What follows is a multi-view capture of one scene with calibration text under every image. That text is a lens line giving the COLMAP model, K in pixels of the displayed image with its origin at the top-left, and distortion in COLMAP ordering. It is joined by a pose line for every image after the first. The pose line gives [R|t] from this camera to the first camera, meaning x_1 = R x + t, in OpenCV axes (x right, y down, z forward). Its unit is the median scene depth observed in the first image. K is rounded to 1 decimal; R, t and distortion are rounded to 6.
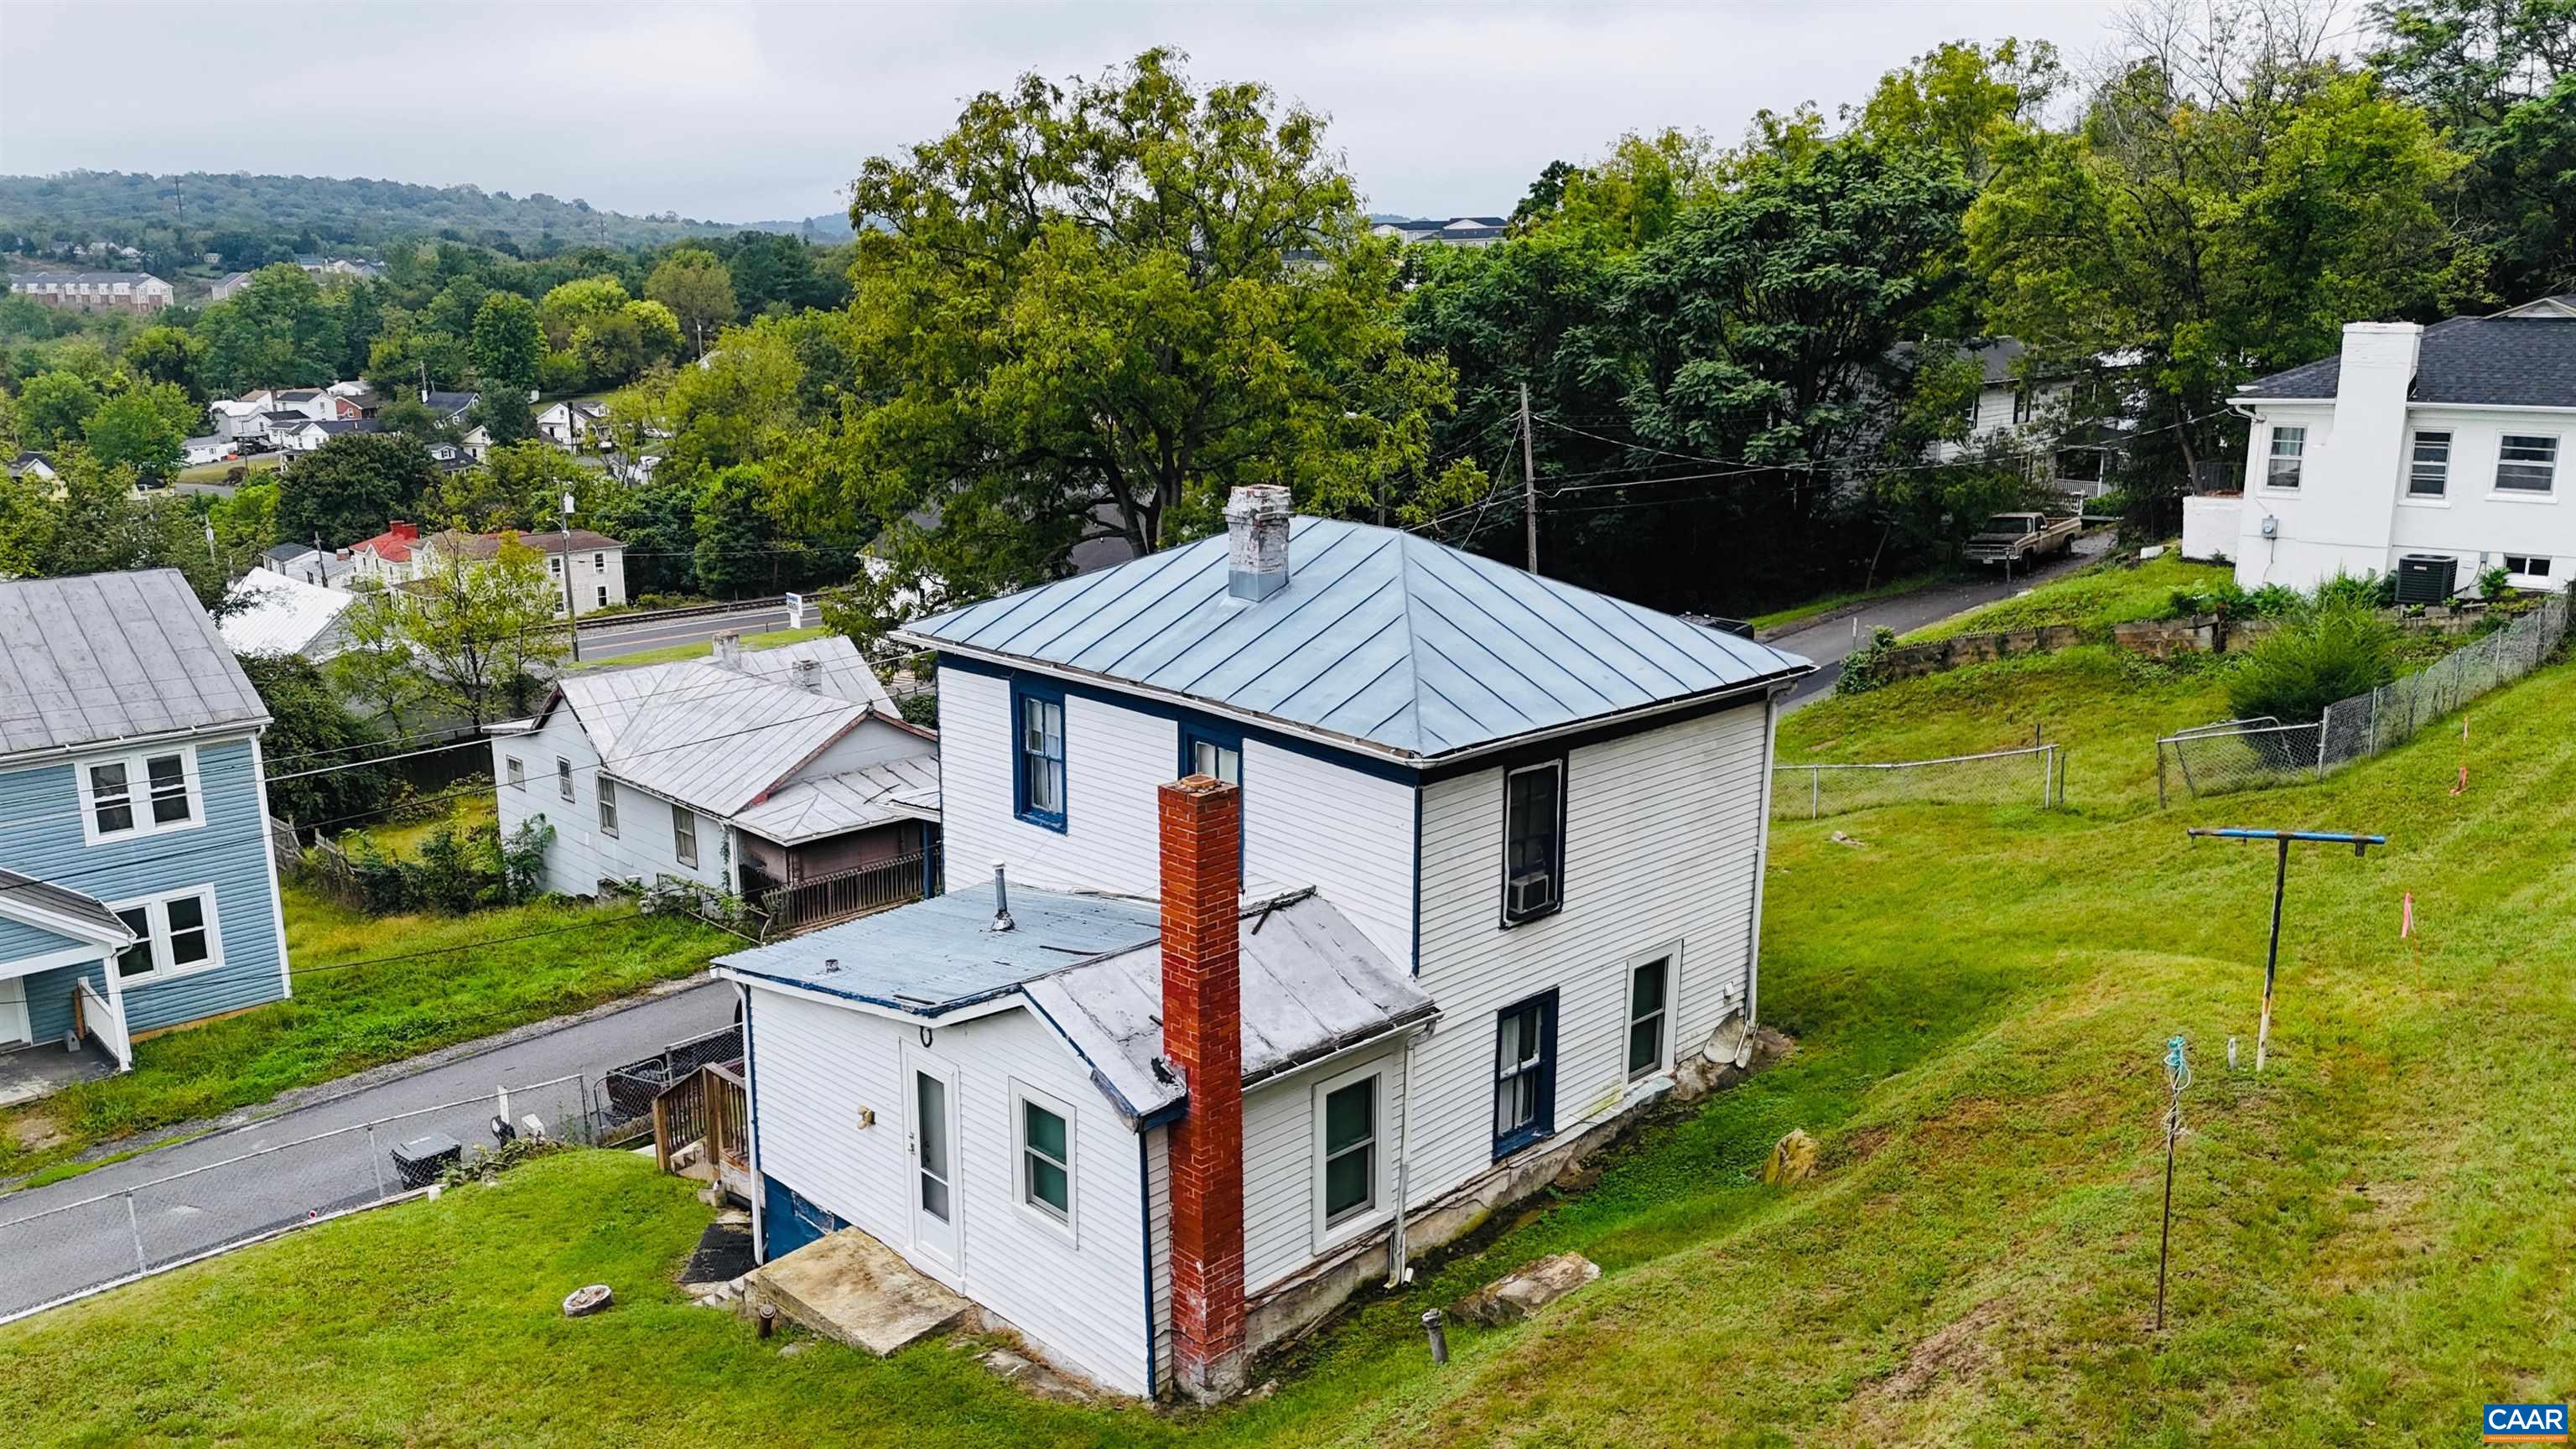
lens RADIAL K [[1891.6, 0, 1297.3], [0, 1891.6, 736.0], [0, 0, 1]] dist [0.065146, -0.060917]
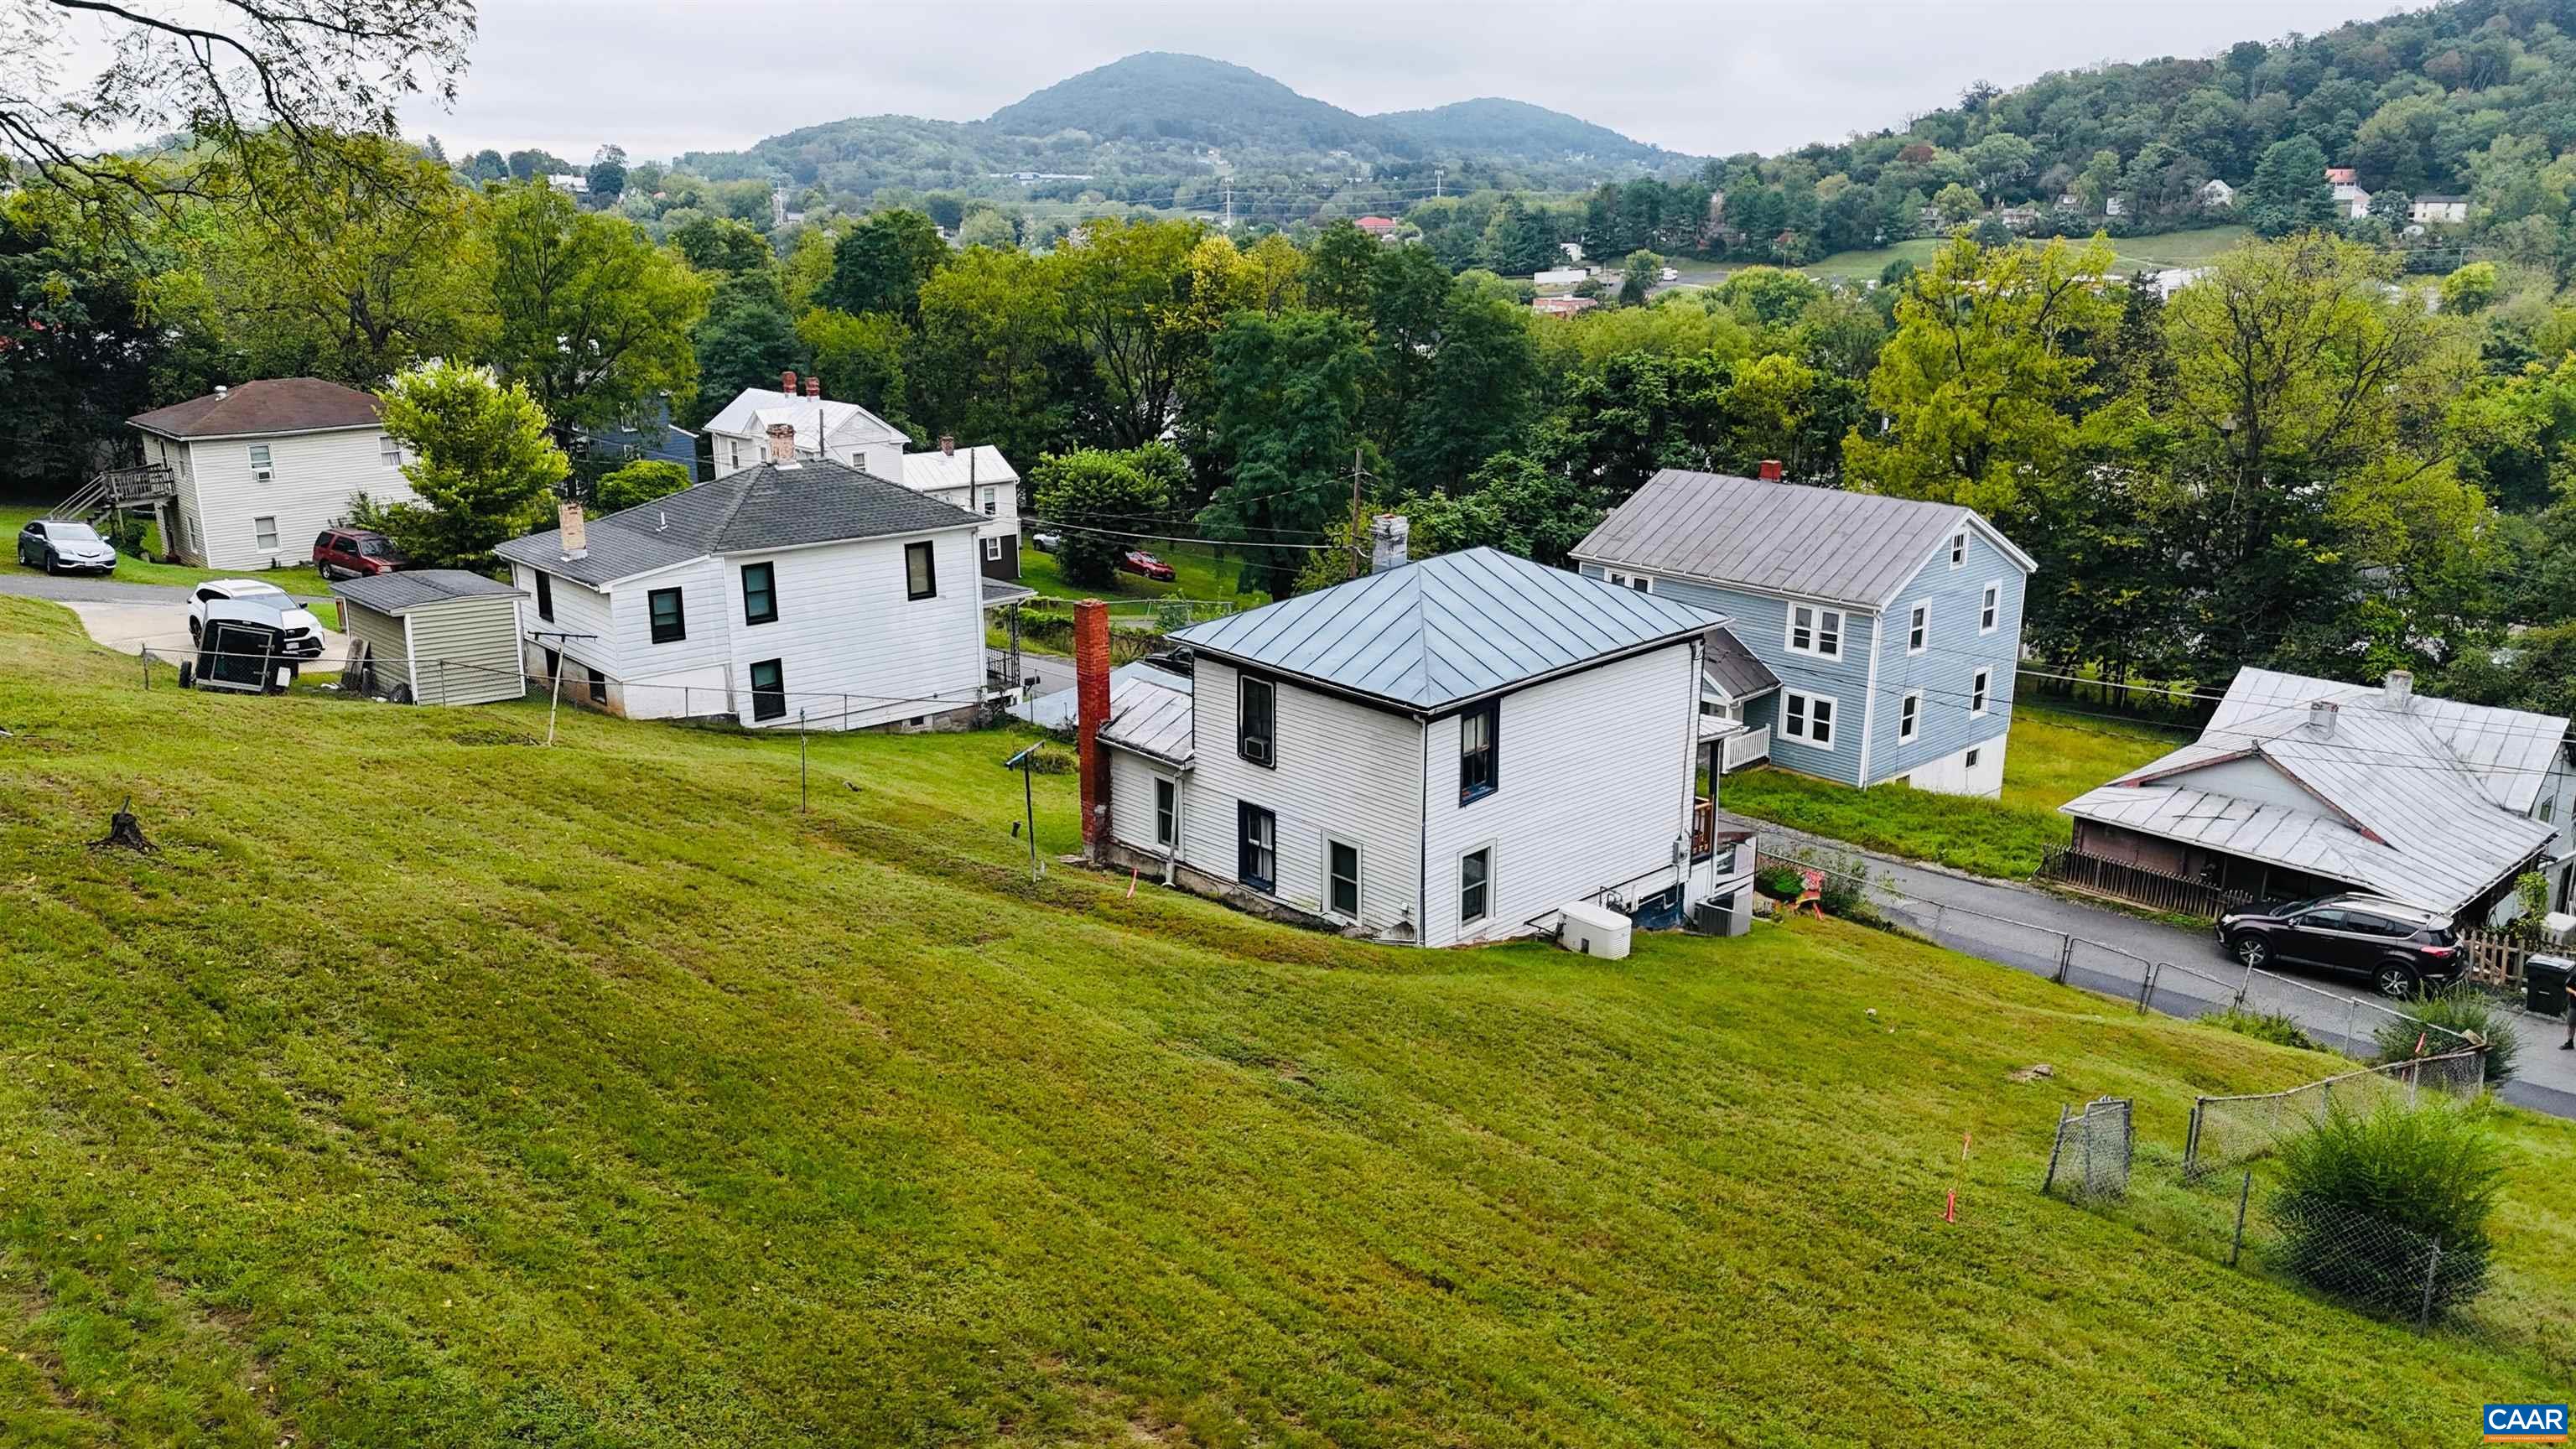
lens RADIAL K [[1891.6, 0, 1296.7], [0, 1891.6, 723.5], [0, 0, 1]] dist [0.065146, -0.060917]
pose [[-0.015989, 0.278890, -0.960190, 0.852247], [-0.234695, 0.932437, 0.274737, -0.205051], [0.971938, 0.229744, 0.050545, 0.428688]]
